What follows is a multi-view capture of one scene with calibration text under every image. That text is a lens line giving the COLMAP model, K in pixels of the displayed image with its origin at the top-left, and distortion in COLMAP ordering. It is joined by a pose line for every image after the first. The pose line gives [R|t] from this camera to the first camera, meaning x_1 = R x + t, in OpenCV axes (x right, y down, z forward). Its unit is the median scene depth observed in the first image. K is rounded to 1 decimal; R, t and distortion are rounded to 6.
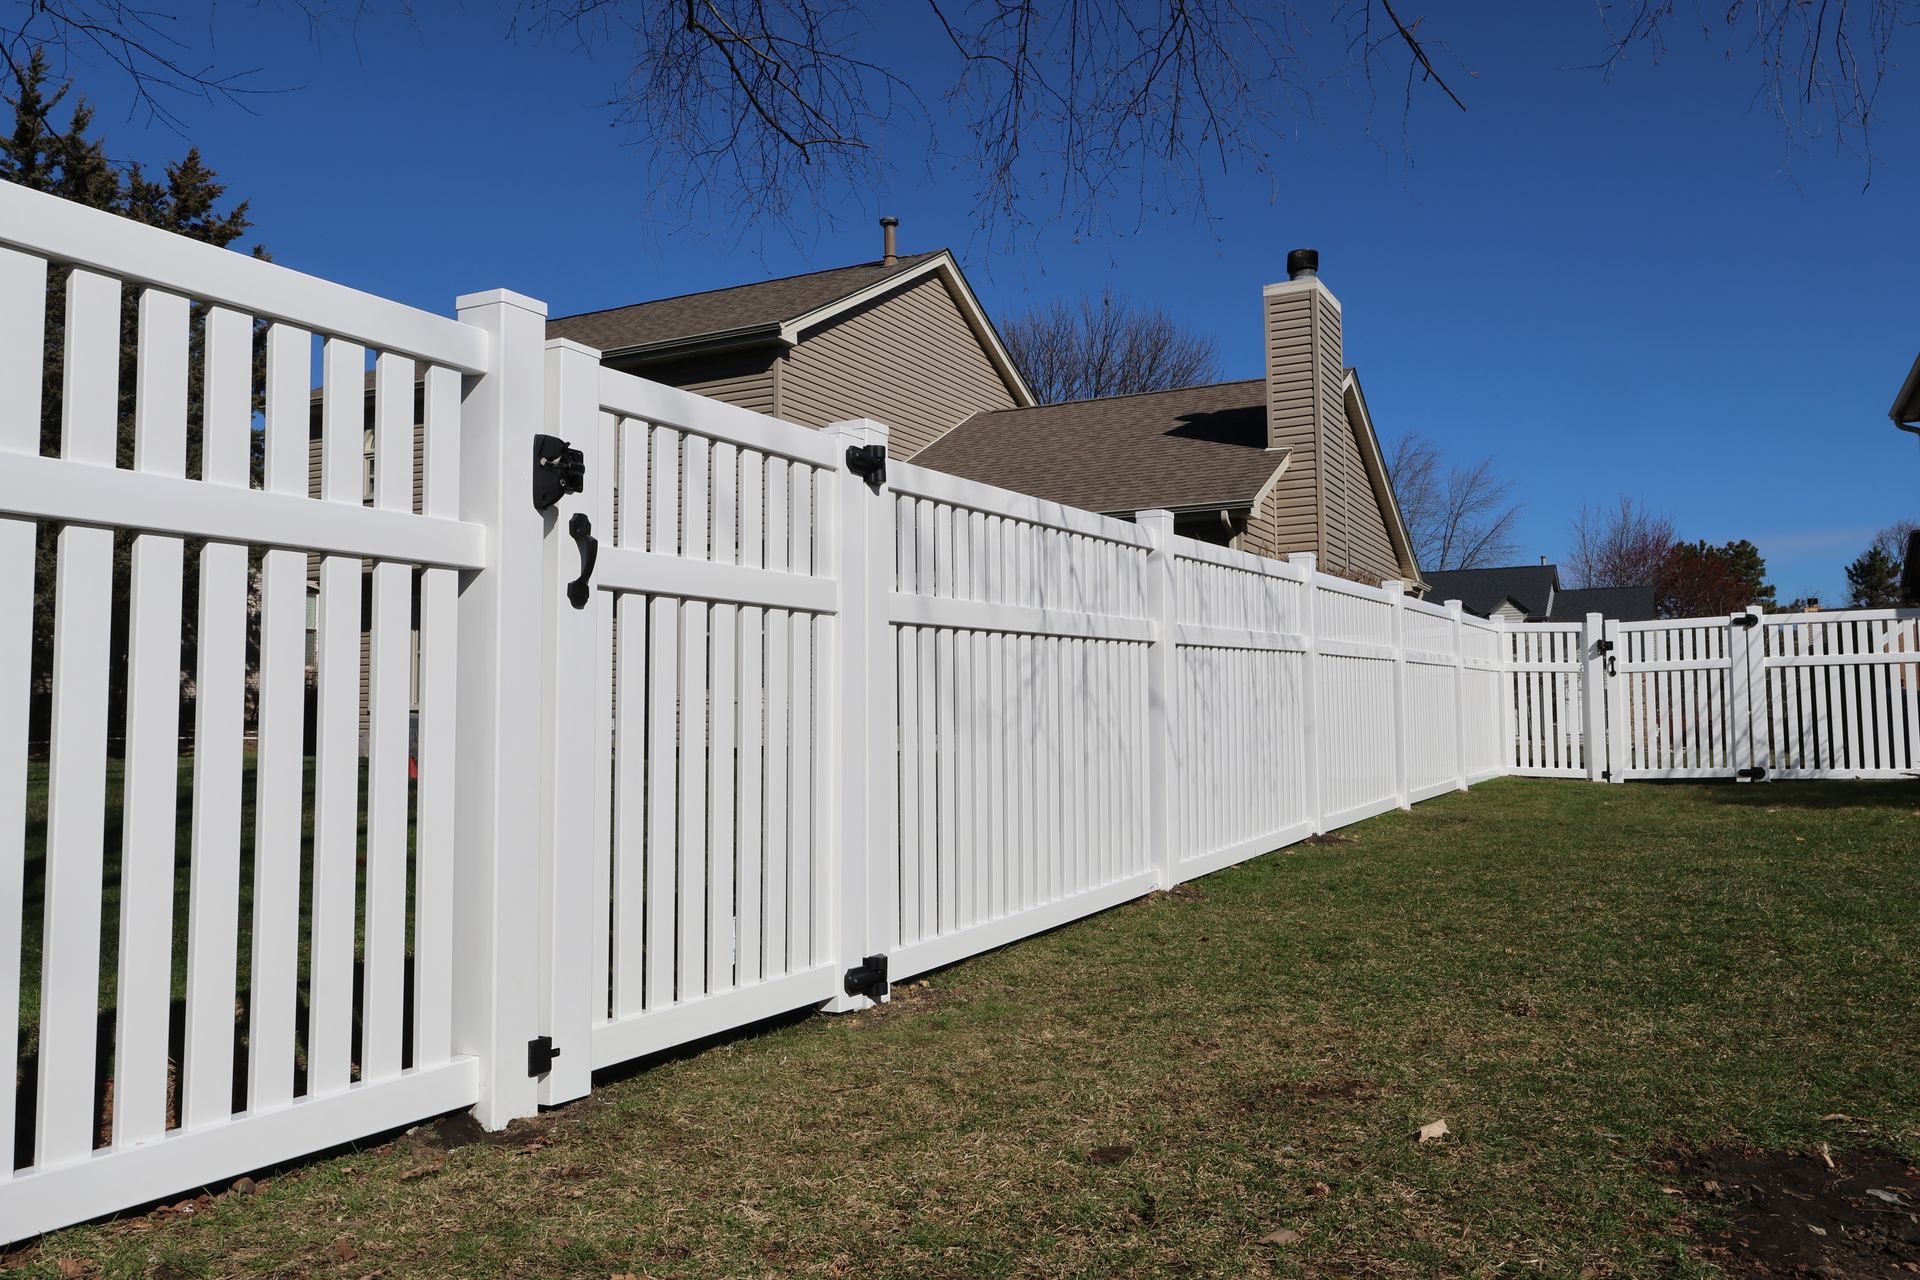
lens RADIAL K [[1474.9, 0, 960.0], [0, 1474.9, 640.0], [0, 0, 1]] dist [-0.018871, 0.007372]
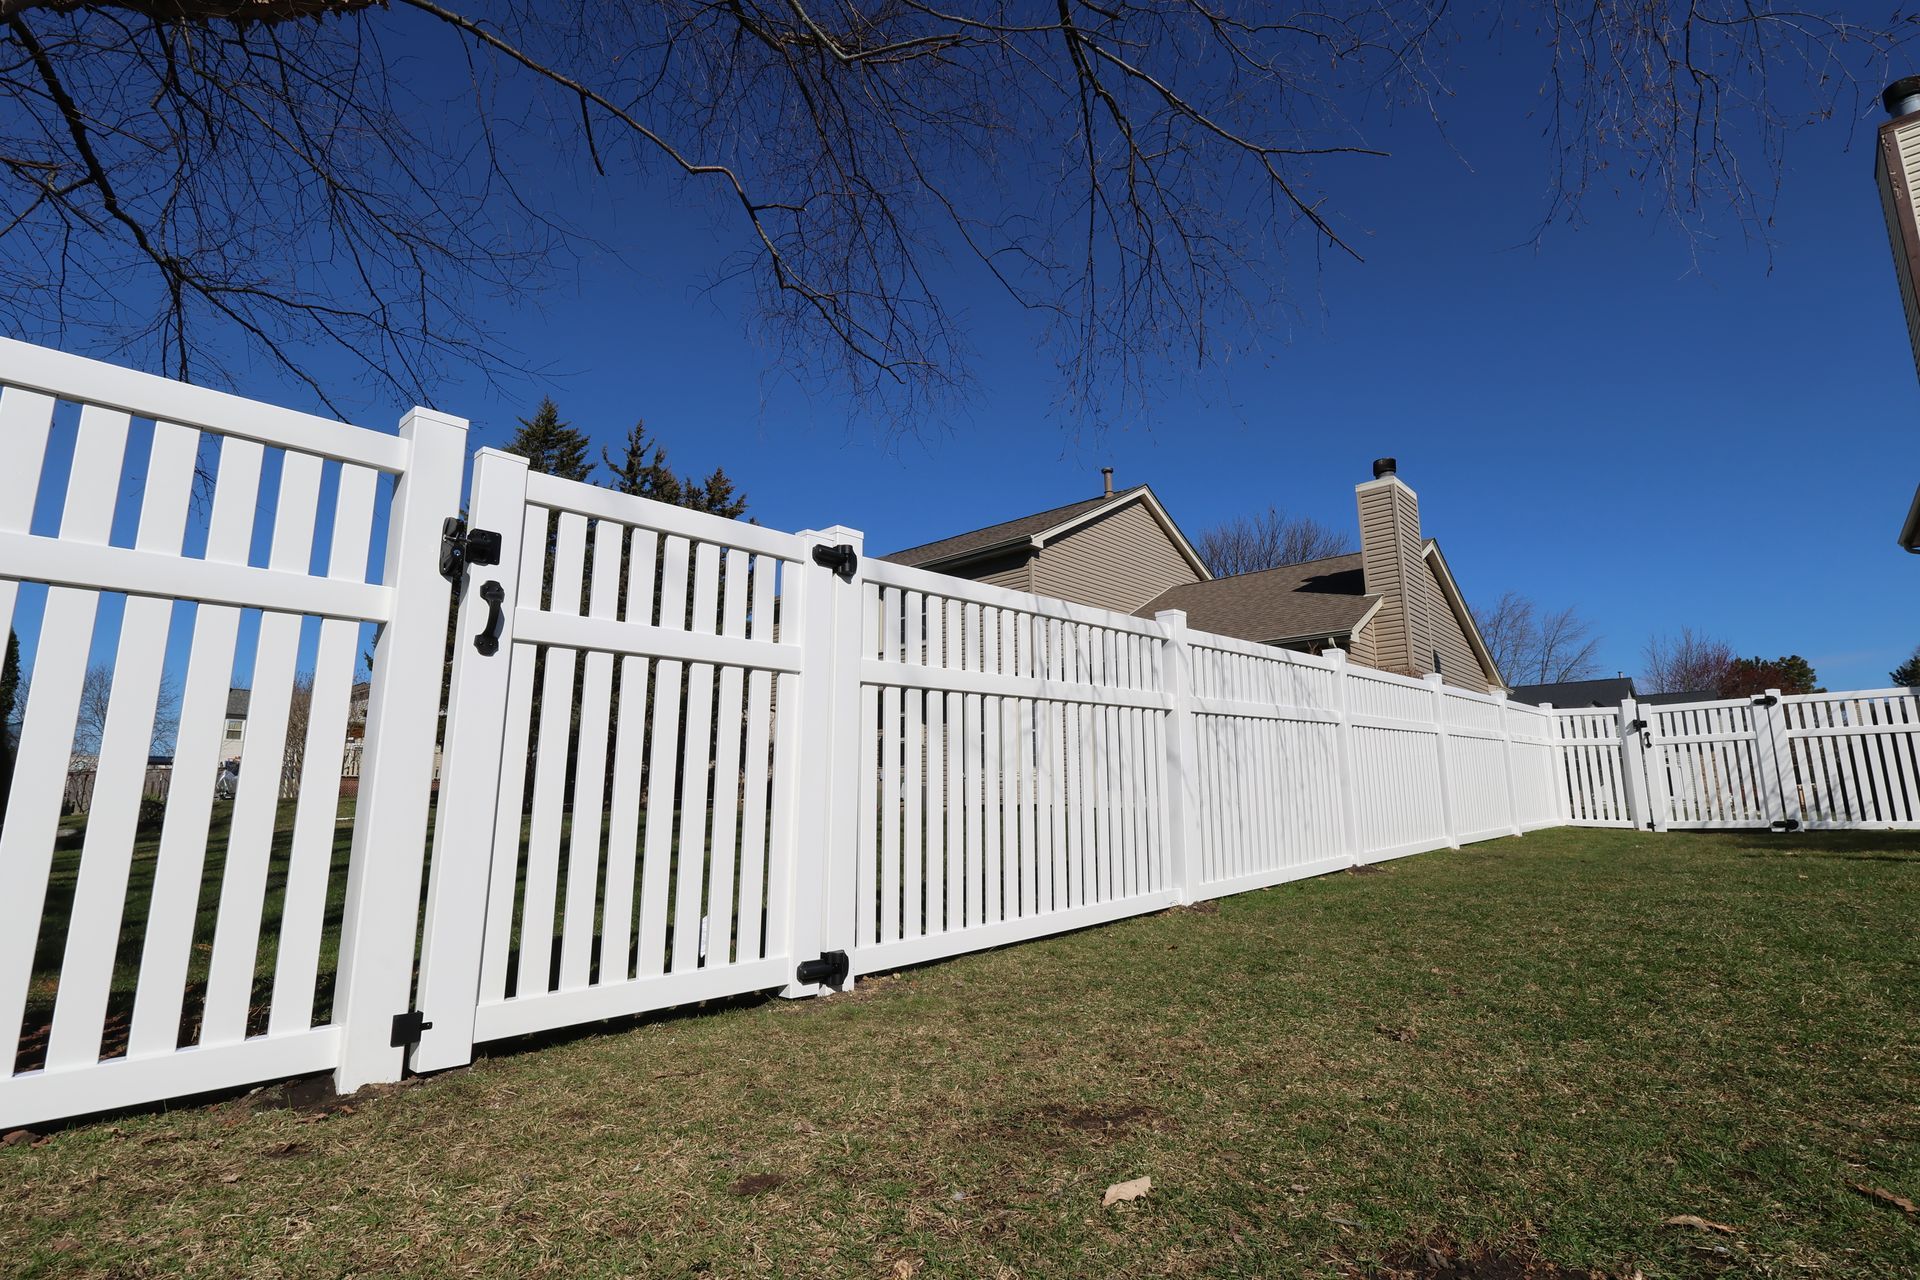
lens RADIAL K [[904.6, 0, 960.0], [0, 904.6, 640.0], [0, 0, 1]] dist [-0.003514, -0.001093]
pose [[0.966044, -0.045160, -0.254399, 0.068347], [0.016103, 0.993216, -0.115163, 0.012663], [0.257874, 0.107156, 0.960218, 0.076990]]
